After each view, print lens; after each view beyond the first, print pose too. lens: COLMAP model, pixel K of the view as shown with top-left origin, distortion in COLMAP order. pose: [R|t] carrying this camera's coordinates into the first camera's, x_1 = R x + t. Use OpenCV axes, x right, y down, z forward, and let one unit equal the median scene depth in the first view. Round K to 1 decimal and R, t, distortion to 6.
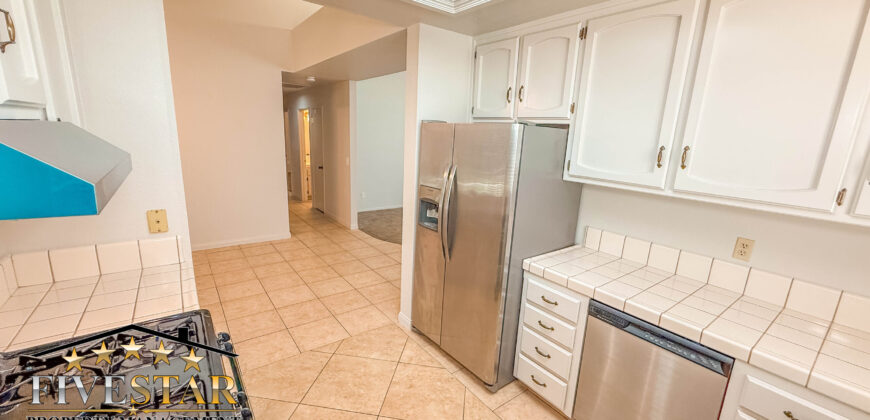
lens RADIAL K [[347.6, 0, 431.4], [0, 347.6, 210.4], [0, 0, 1]] dist [-0.002643, 0.000164]
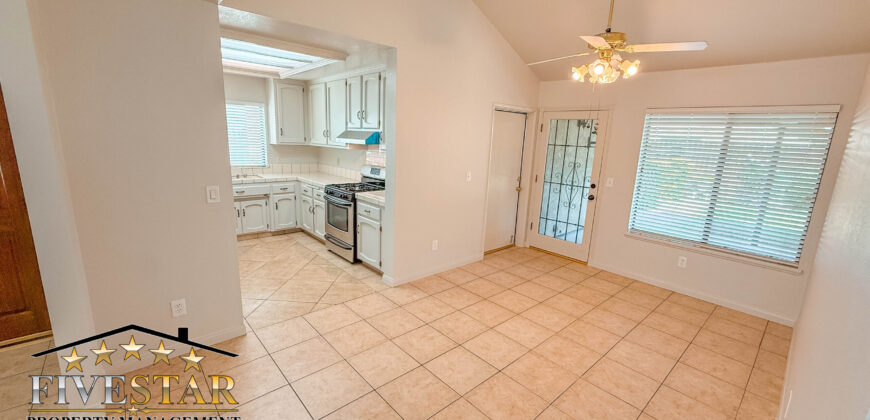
lens RADIAL K [[347.6, 0, 433.9], [0, 347.6, 211.1], [0, 0, 1]] dist [-0.002643, 0.000164]
pose [[-0.991573, -0.061875, -0.113816, -0.429877], [-0.103864, 0.904794, 0.412989, -0.369387], [0.077426, 0.421330, -0.903596, 1.623245]]
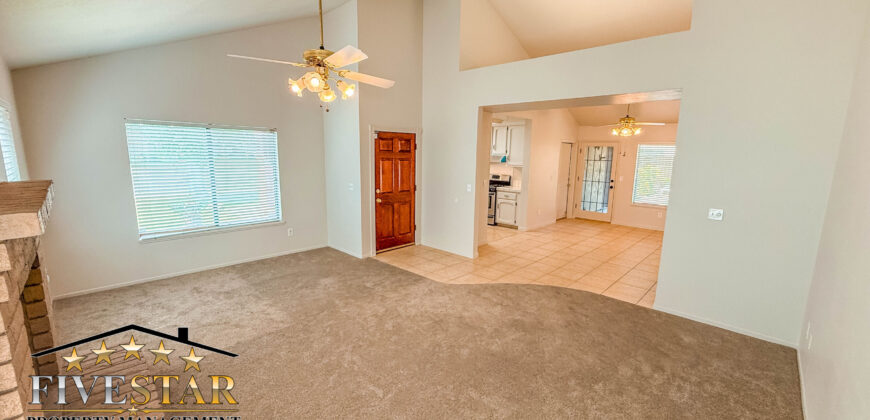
lens RADIAL K [[347.6, 0, 436.4], [0, 347.6, 212.8], [0, 0, 1]] dist [-0.002643, 0.000164]
pose [[-0.982769, -0.031236, -0.182181, 0.581163], [-0.098548, 0.922396, 0.373462, -0.588382], [0.156378, 0.384981, -0.909580, 2.671336]]
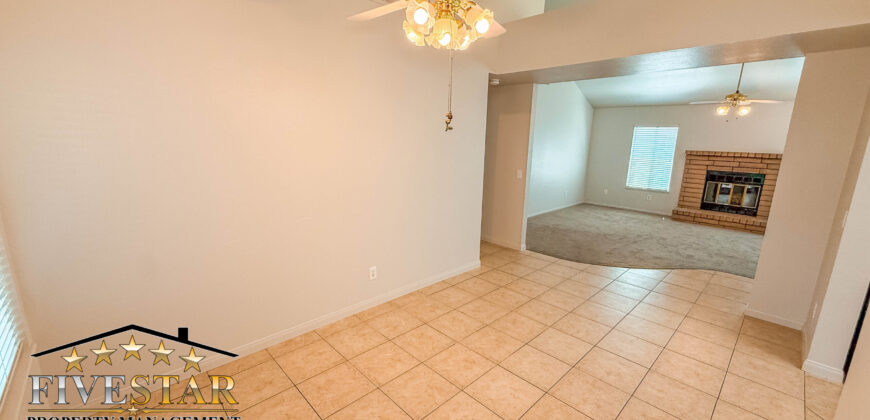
lens RADIAL K [[347.6, 0, 432.4], [0, 347.6, 211.7], [0, 0, 1]] dist [-0.002643, 0.000164]
pose [[0.991878, -0.048983, 0.117381, -0.999849], [0.049392, 0.998779, -0.000570, -0.100430], [-0.117210, 0.006364, 0.993087, 0.259139]]
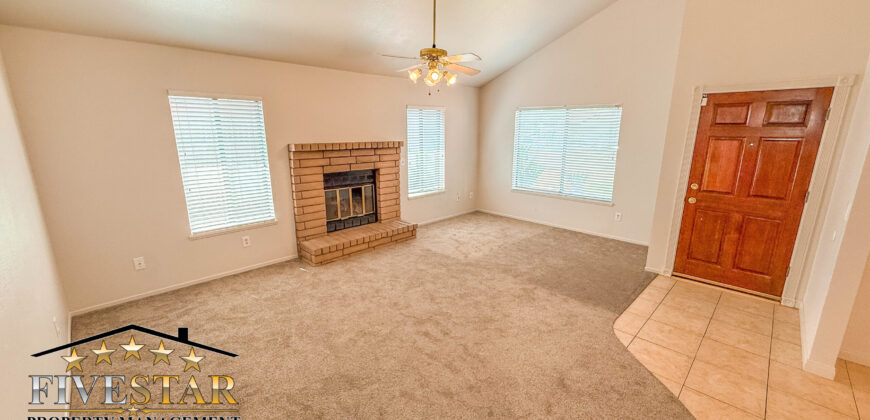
lens RADIAL K [[347.6, 0, 429.5], [0, 347.6, 212.0], [0, 0, 1]] dist [-0.002643, 0.000164]
pose [[-0.143545, -0.274216, 0.950894, -0.426150], [0.210167, 0.930482, 0.300056, -0.462529], [-0.967070, 0.242918, -0.075934, 1.968552]]
